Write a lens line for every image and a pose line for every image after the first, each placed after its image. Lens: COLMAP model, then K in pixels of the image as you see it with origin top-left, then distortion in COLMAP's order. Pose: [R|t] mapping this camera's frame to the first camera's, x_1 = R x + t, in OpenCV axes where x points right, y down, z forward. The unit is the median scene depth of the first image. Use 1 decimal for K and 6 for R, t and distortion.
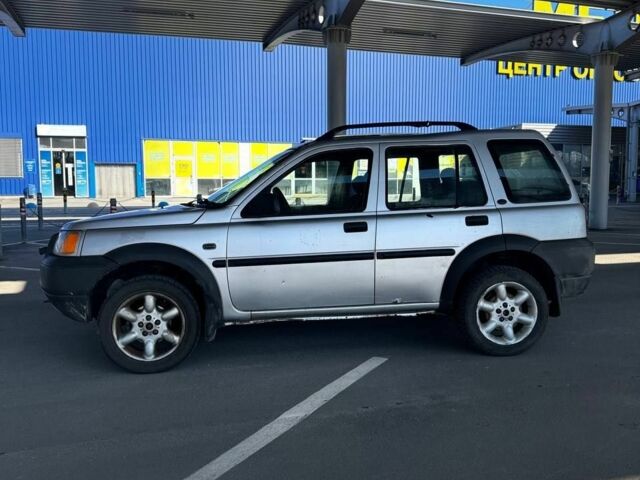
lens RADIAL K [[625.0, 0, 320.0], [0, 625.0, 240.0], [0, 0, 1]] dist [0.020979, 0.015963]
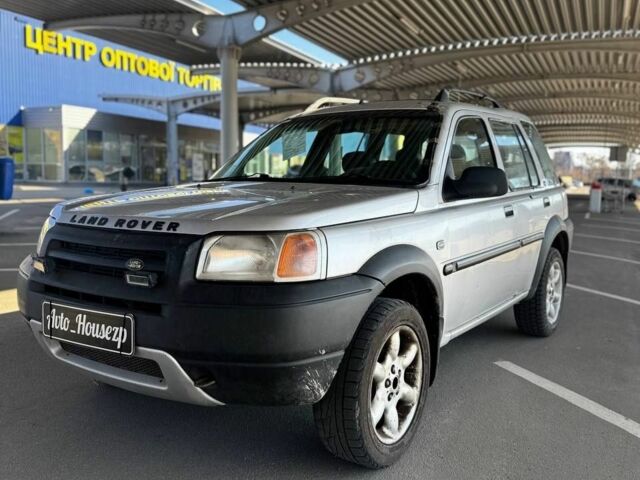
lens RADIAL K [[625.0, 0, 320.0], [0, 625.0, 240.0], [0, 0, 1]] dist [0.020979, 0.015963]
pose [[0.667592, -0.057752, 0.742284, -0.213411], [0.047597, 0.998258, 0.034860, -0.006867], [-0.743005, 0.012059, 0.669178, 0.181769]]
